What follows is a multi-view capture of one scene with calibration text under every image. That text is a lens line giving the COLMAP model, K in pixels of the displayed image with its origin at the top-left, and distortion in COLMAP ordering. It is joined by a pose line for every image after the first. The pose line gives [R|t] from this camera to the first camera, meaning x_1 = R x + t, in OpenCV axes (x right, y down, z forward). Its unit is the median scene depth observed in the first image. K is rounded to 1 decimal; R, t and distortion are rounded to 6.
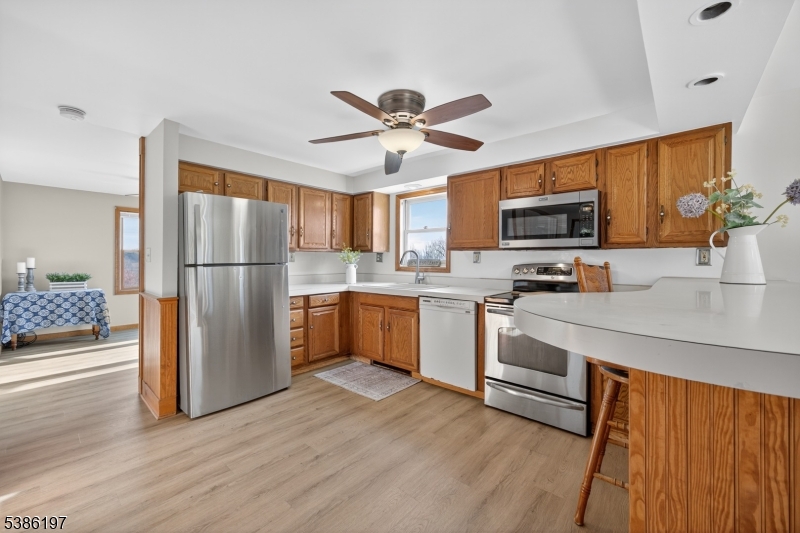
lens RADIAL K [[315.2, 0, 399.9], [0, 315.2, 263.6], [0, 0, 1]] dist [-0.027055, 0.009799]
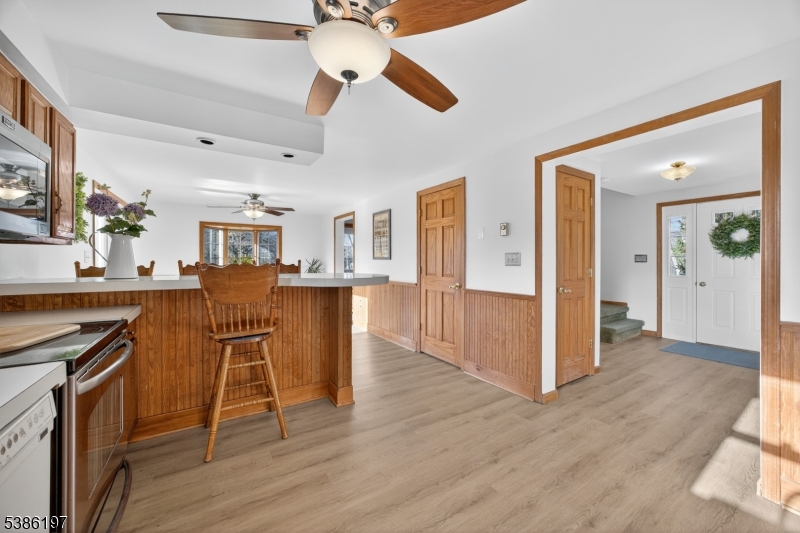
lens RADIAL K [[315.2, 0, 399.9], [0, 315.2, 263.6], [0, 0, 1]] dist [-0.027055, 0.009799]
pose [[-0.958597, -0.008364, 0.284642, -0.336229], [-0.005754, 0.999933, 0.010004, -0.015454], [-0.284707, 0.007952, -0.958582, 2.058306]]
